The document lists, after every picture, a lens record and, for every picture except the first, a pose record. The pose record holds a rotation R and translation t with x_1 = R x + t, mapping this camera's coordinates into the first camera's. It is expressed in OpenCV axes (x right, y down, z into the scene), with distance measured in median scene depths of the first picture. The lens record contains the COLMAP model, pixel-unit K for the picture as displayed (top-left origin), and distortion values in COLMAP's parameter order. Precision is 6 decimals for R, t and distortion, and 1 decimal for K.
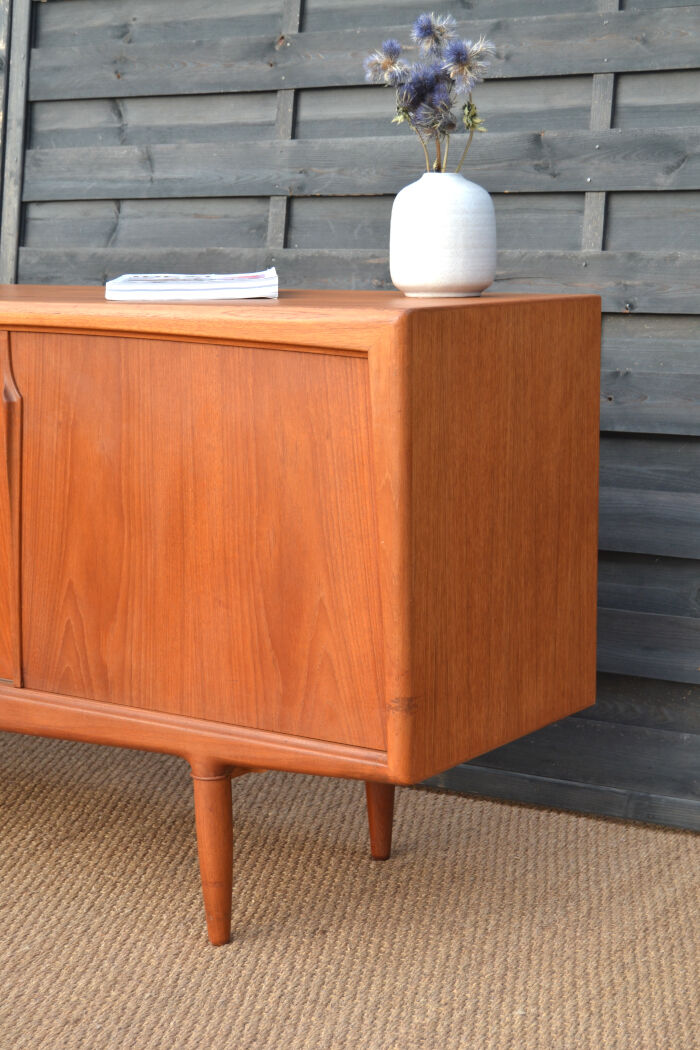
lens RADIAL K [[1893.1, 0, 348.3], [0, 1893.1, 525.3], [0, 0, 1]] dist [-0.011196, 0.000000]
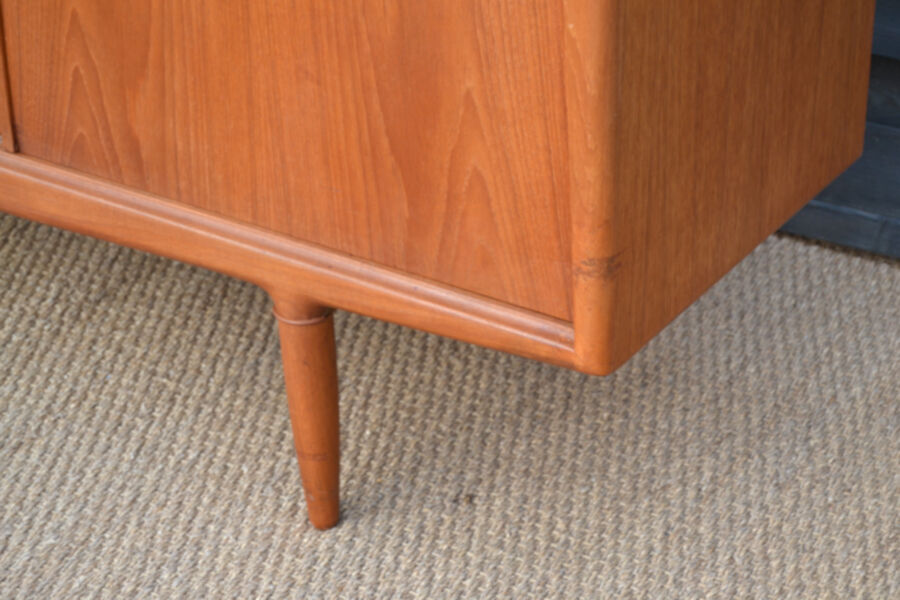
lens RADIAL K [[2056.1, 0, 452.8], [0, 2056.1, 300.9], [0, 0, 1]] dist [0.014929, 0.000000]
pose [[0.999845, -0.017146, 0.003924, -0.021513], [0.014637, 0.934761, 0.354974, -0.128458], [-0.009754, -0.354862, 0.934868, 0.307046]]
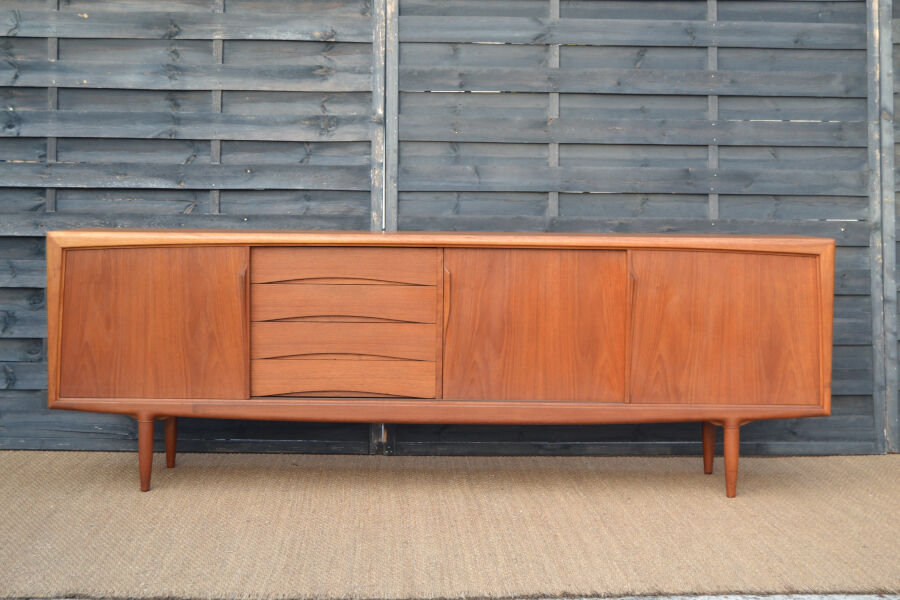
lens RADIAL K [[1422.5, 0, 446.2], [0, 1422.5, 300.0], [0, 0, 1]] dist [0.005772, 0.000000]
pose [[0.835232, -0.020827, 0.549504, -1.372675], [0.070007, 0.995179, -0.068690, 0.067181], [-0.545424, 0.095841, 0.832663, -0.354568]]
